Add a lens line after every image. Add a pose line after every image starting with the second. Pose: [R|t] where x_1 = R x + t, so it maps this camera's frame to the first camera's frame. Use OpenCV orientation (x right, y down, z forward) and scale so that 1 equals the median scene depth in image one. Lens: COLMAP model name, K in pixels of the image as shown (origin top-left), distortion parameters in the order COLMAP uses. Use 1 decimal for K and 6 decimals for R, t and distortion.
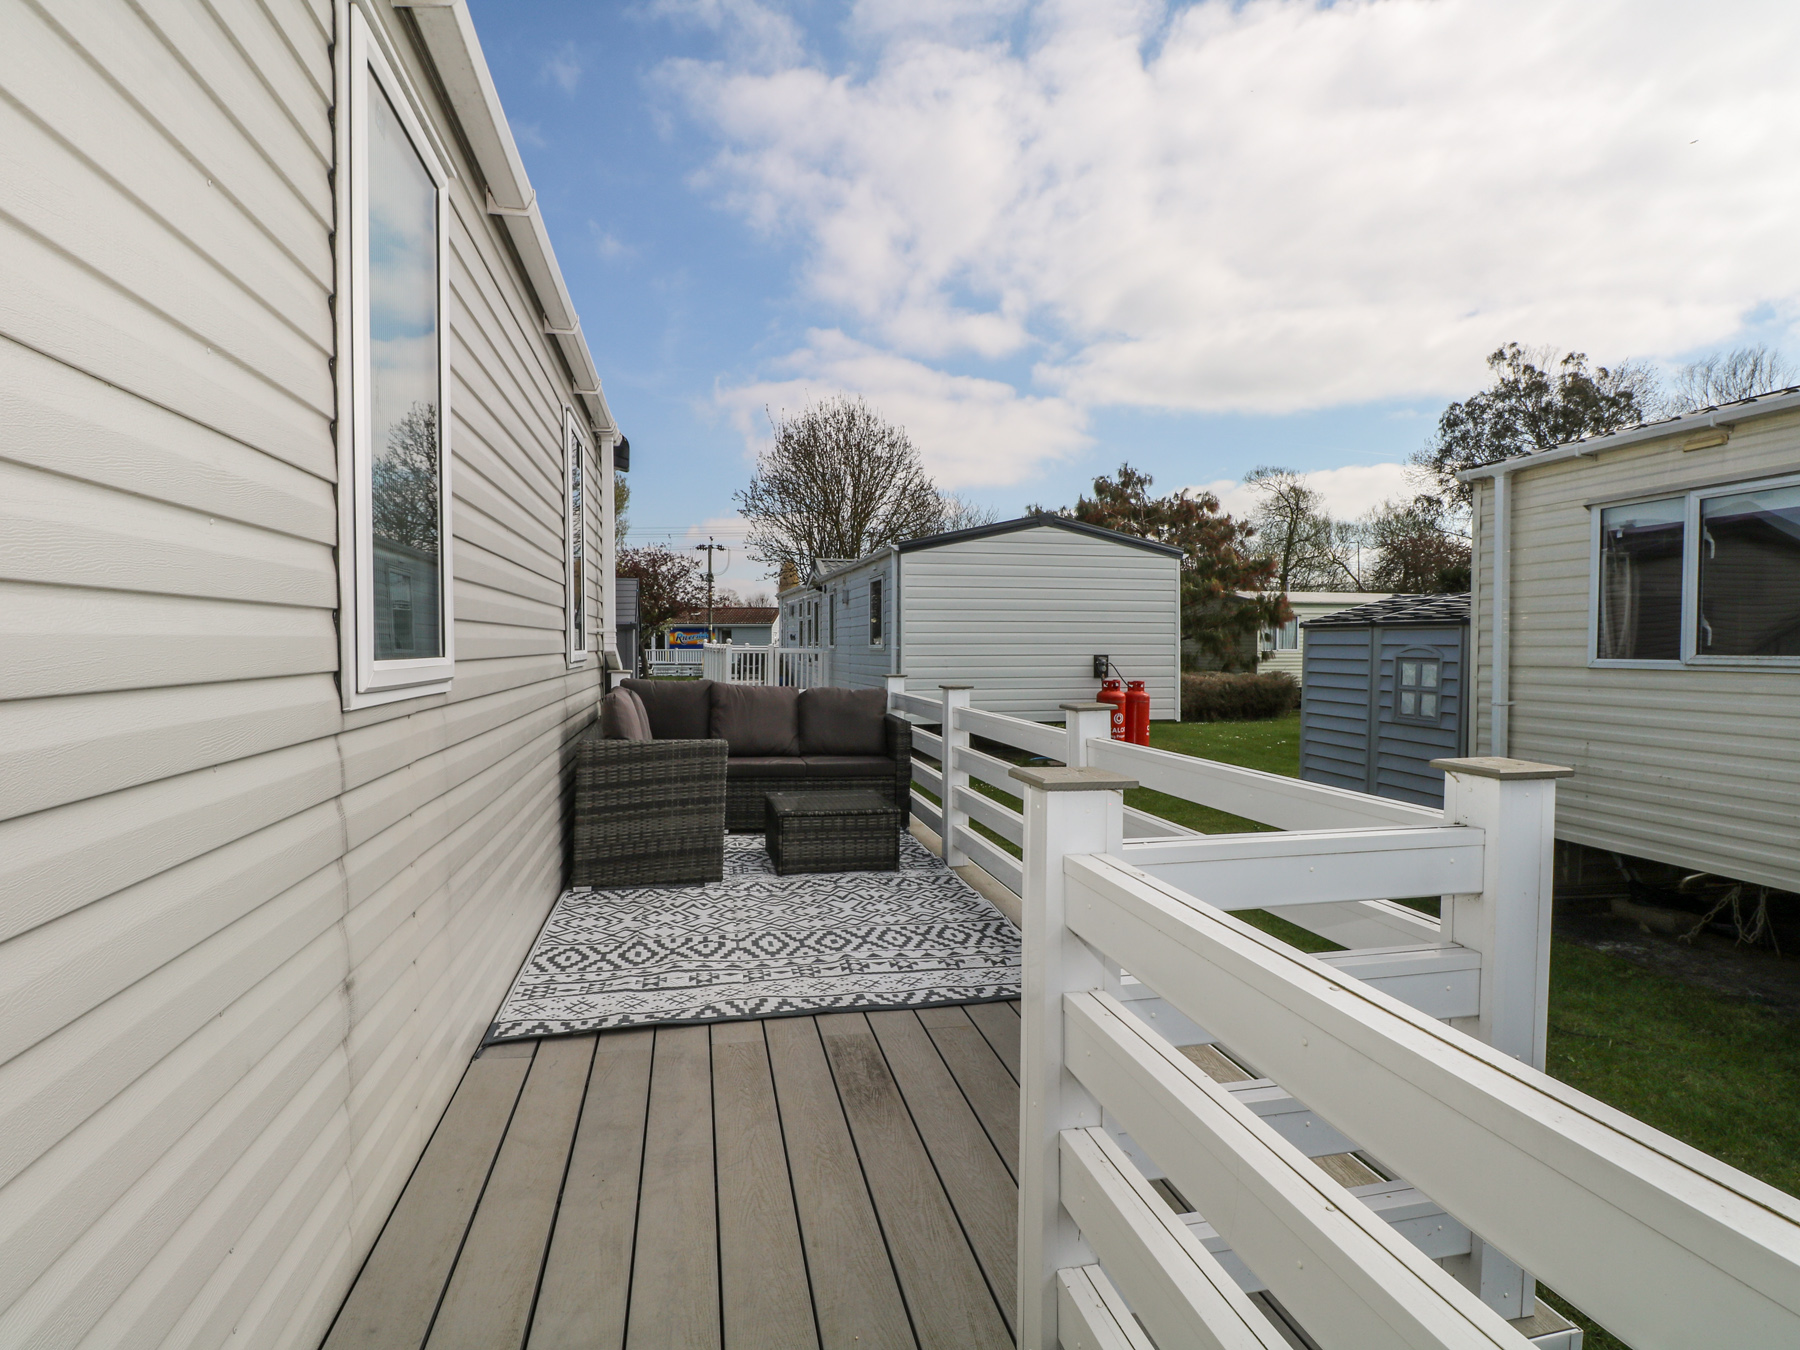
lens RADIAL K [[969.9, 0, 922.8], [0, 969.9, 670.4], [0, 0, 1]] dist [0.002396, -0.015639]
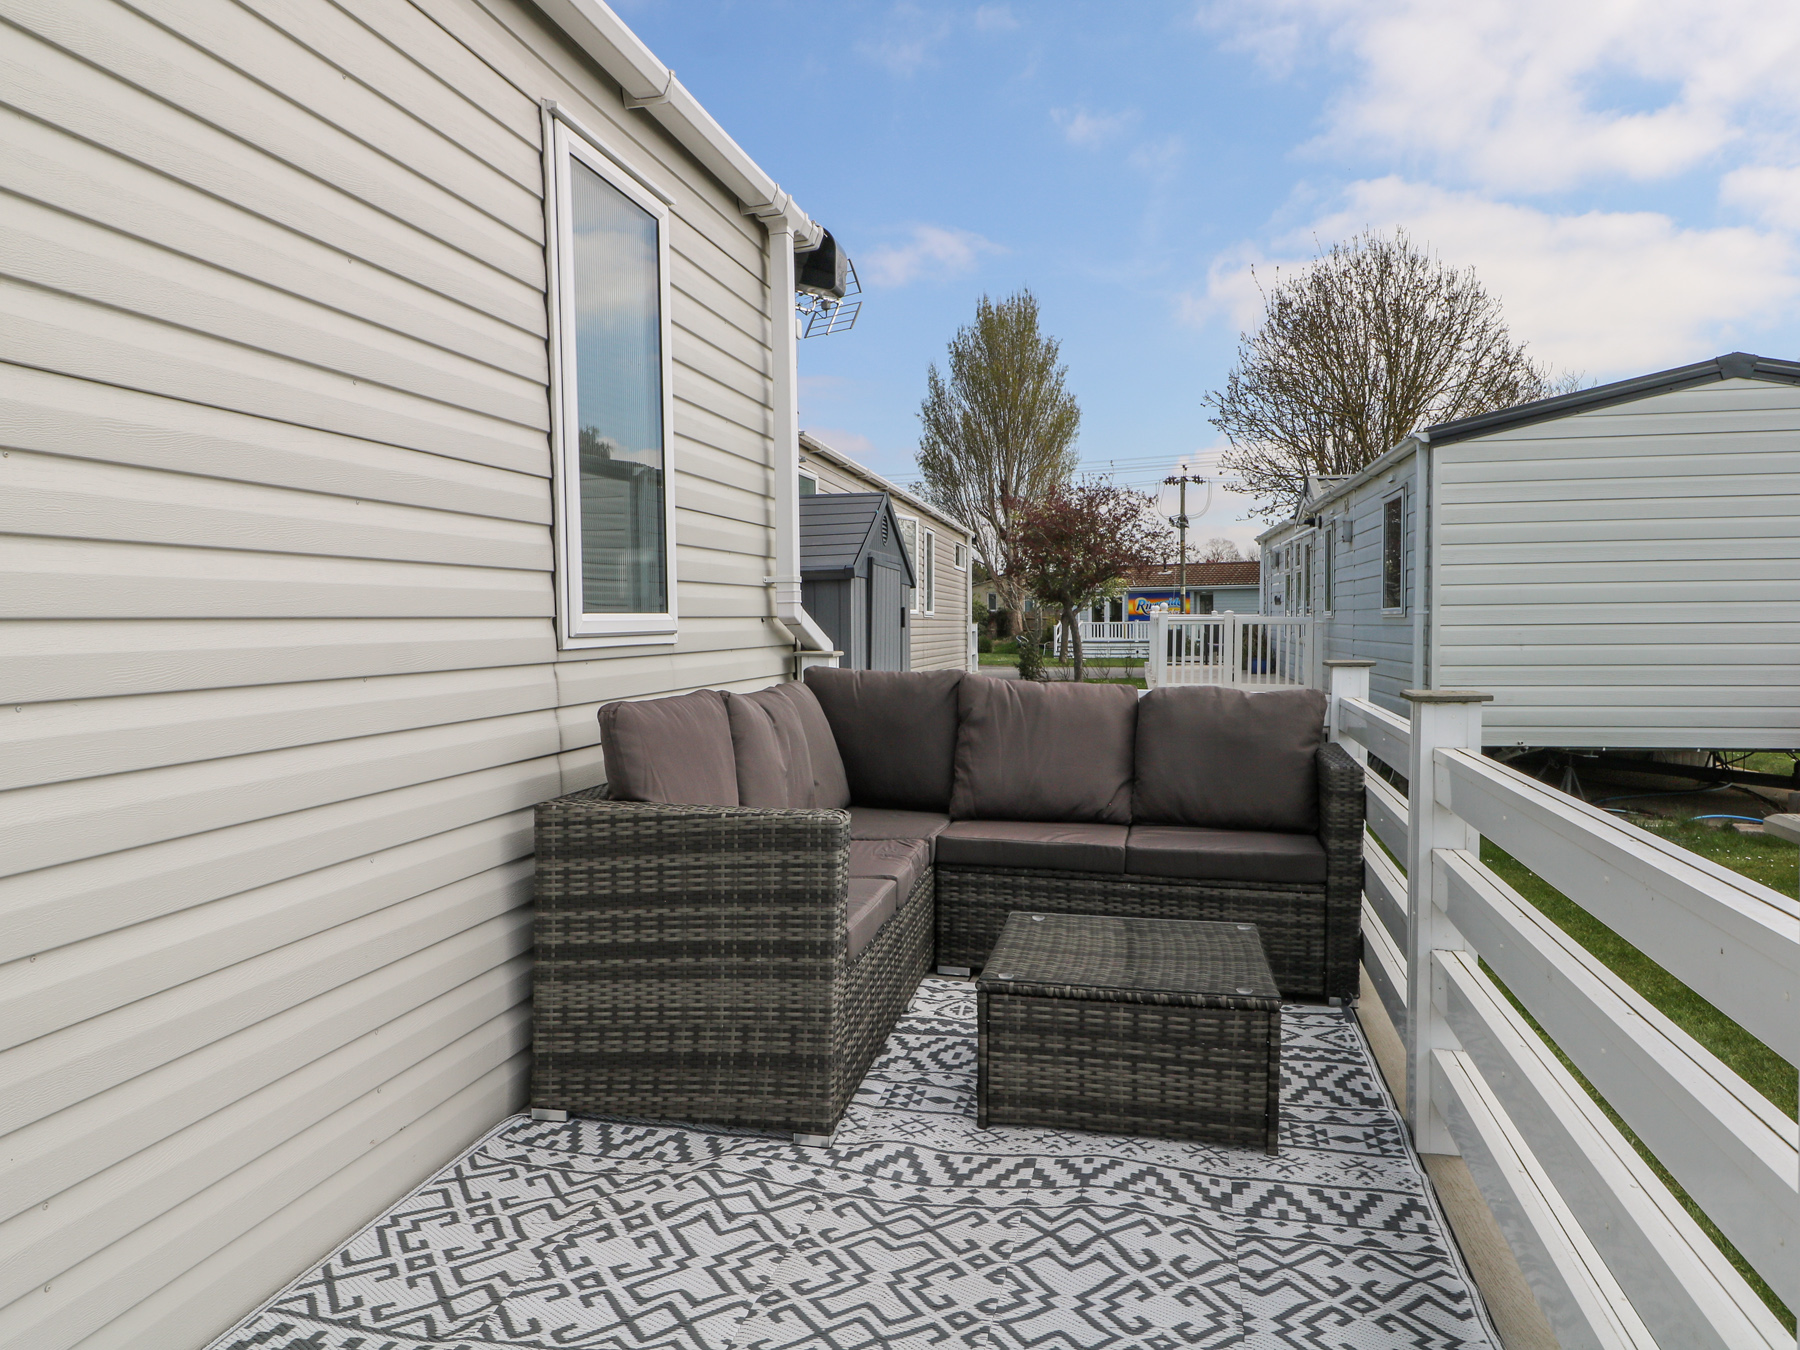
lens RADIAL K [[1256.9, 0, 900.0], [0, 1256.9, 675.0], [0, 0, 1]] dist [0.004989, 0.001311]
pose [[0.896032, 0.009296, -0.443893, 0.066501], [-0.000468, 0.999800, 0.019992, -0.001341], [0.443990, -0.017706, 0.895857, 0.478214]]
